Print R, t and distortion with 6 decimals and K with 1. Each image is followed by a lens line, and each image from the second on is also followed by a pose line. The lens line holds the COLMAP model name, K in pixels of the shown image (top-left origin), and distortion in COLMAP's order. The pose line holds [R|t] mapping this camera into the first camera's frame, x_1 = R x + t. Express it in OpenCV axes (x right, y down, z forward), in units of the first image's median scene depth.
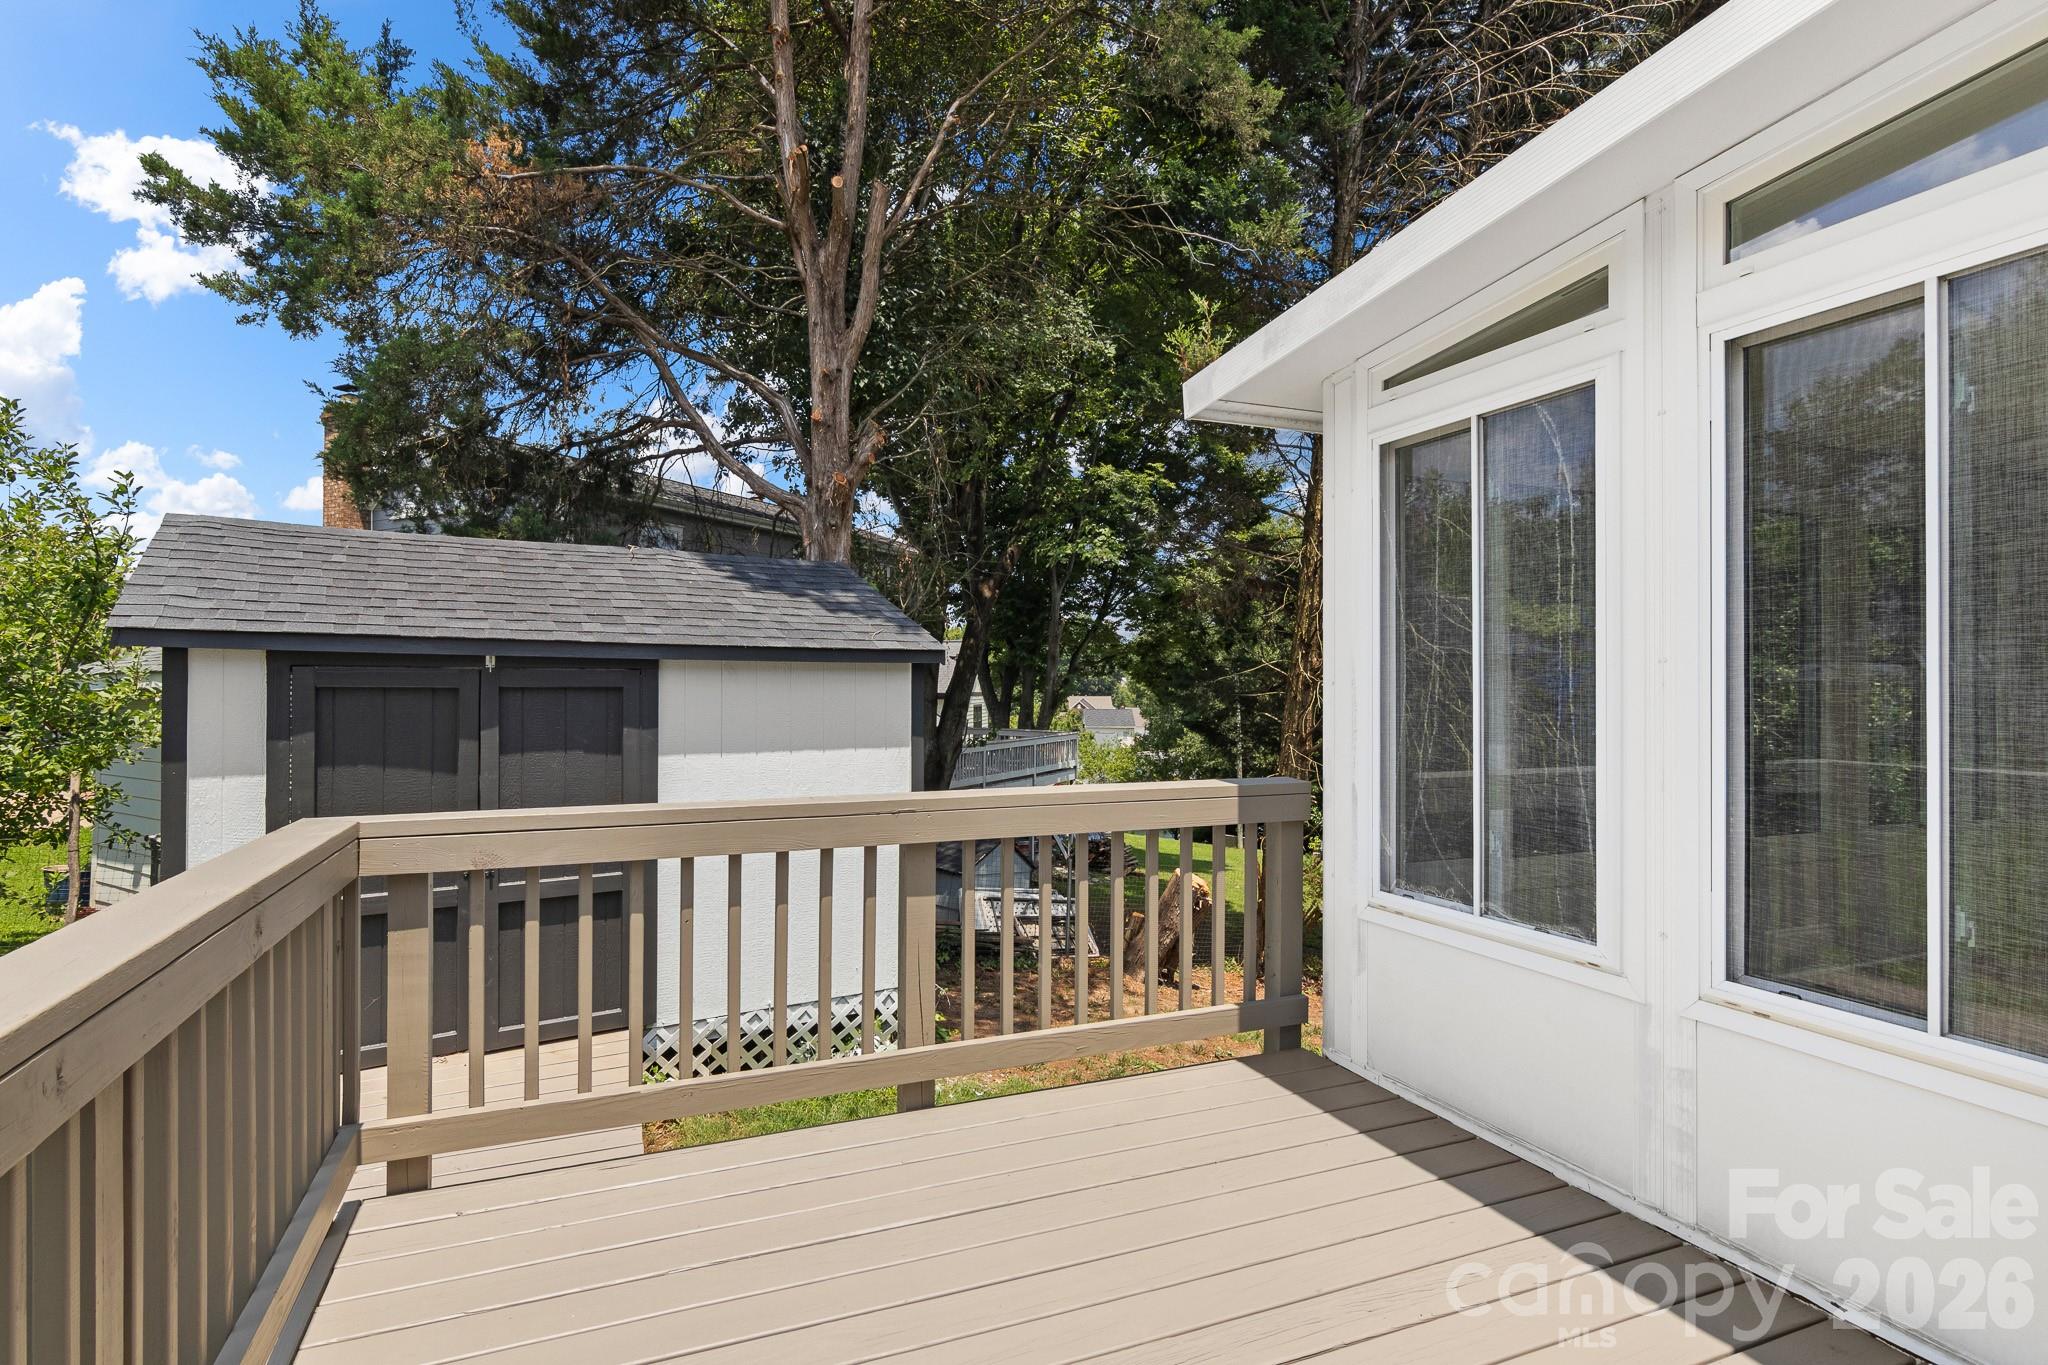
lens RADIAL K [[1036.8, 0, 1024.0], [0, 1036.8, 682.5], [0, 0, 1]] dist [0.003028, 0.000598]
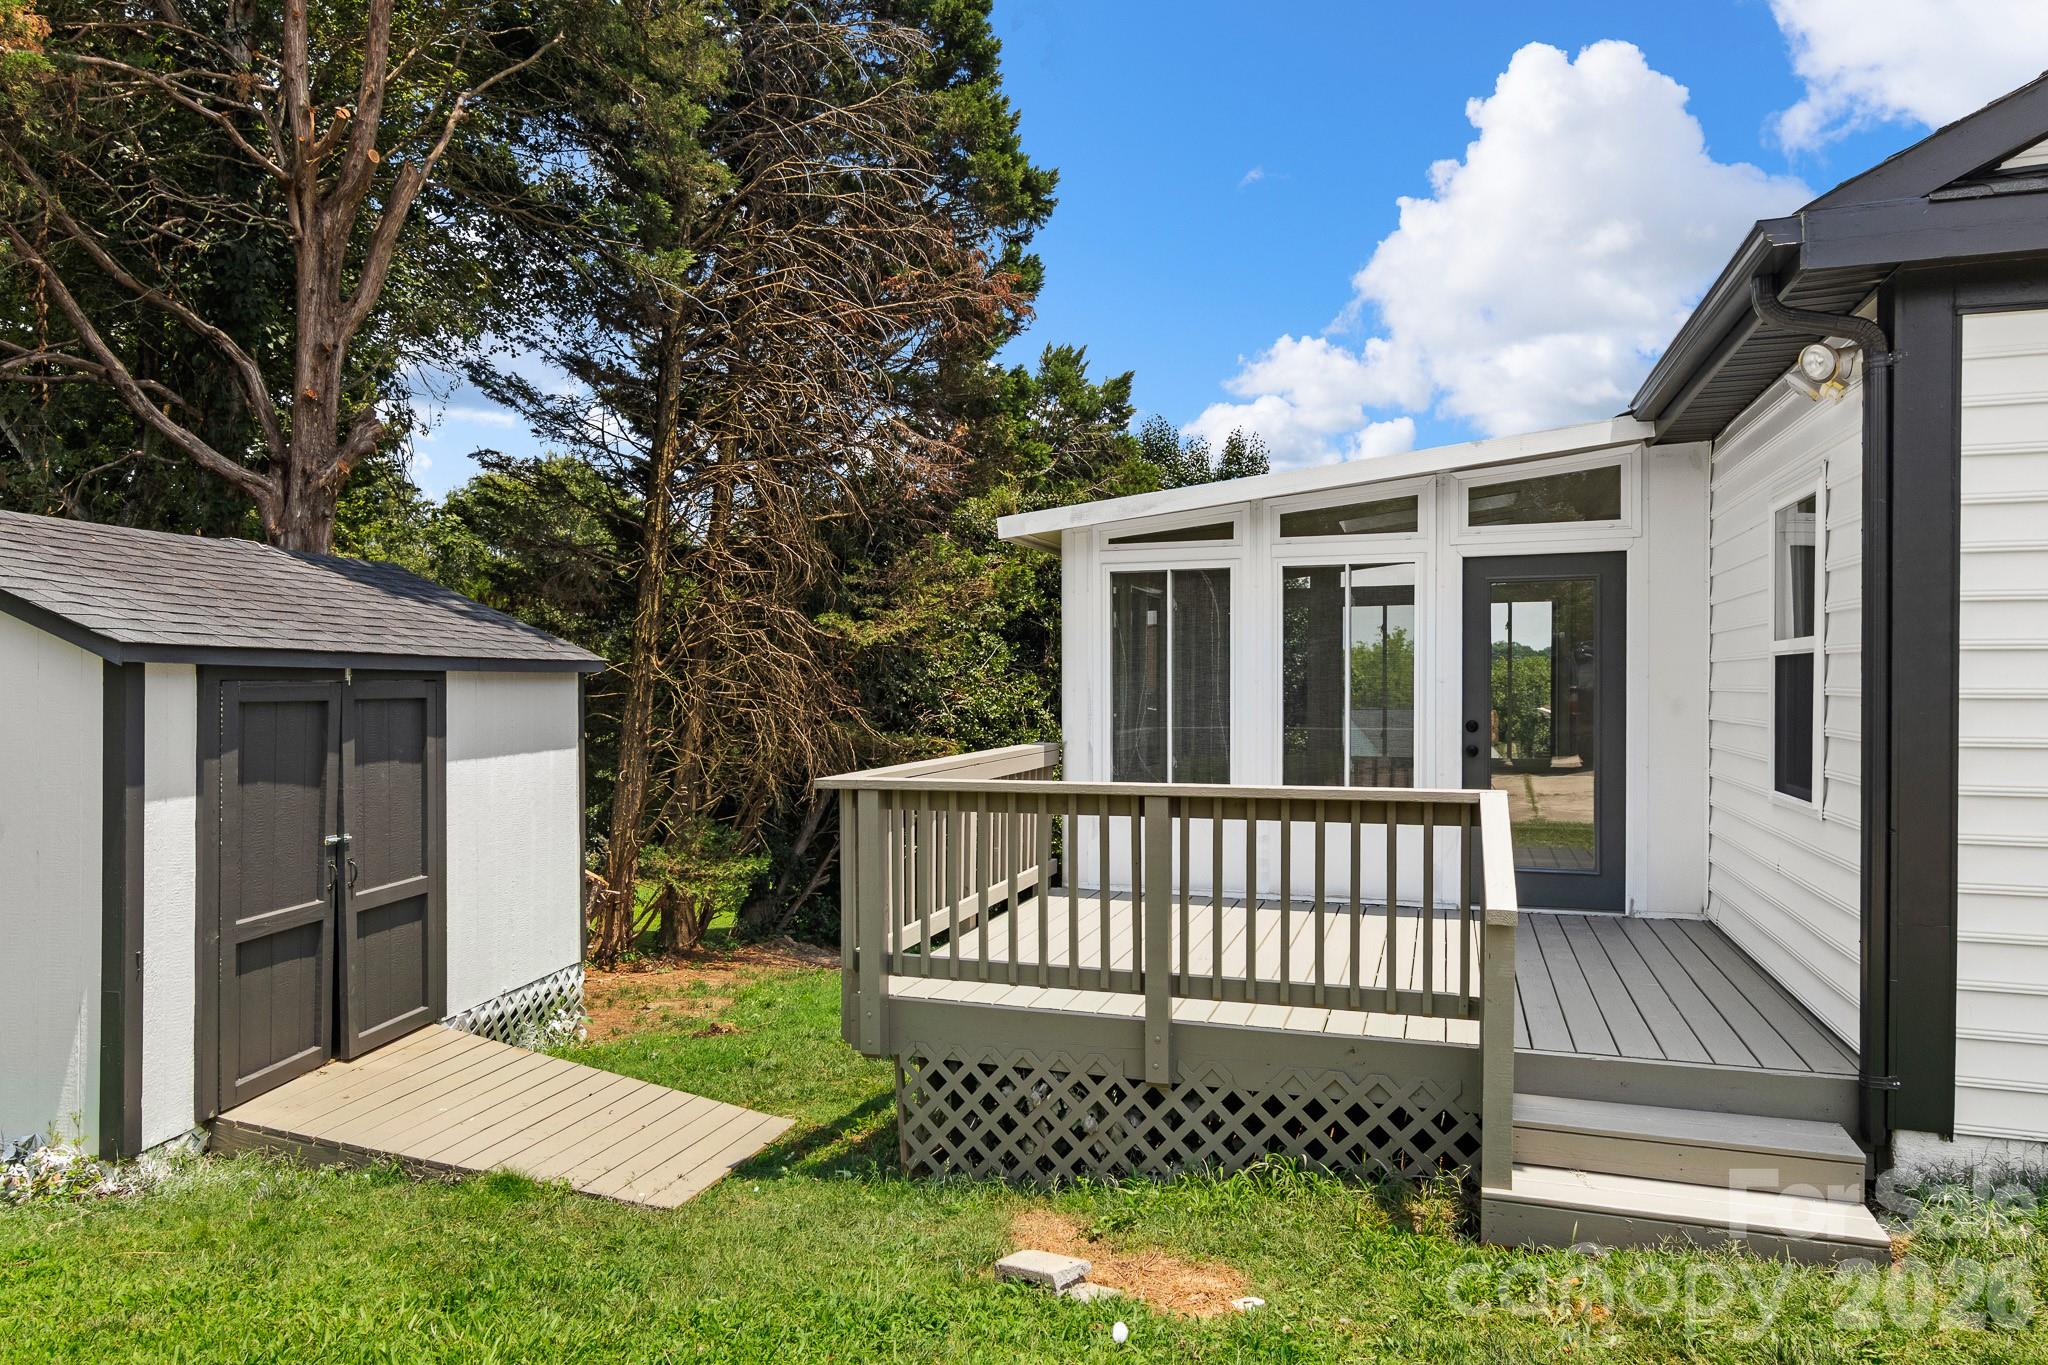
lens RADIAL K [[1254.8, 0, 1024.0], [0, 1254.8, 682.5], [0, 0, 1]] dist [-0.004687, 0.003608]
pose [[0.662315, -0.004324, 0.749213, -1.000648], [0.000959, 0.999987, 0.004924, -0.017778], [-0.749224, -0.002543, 0.662311, -0.301219]]
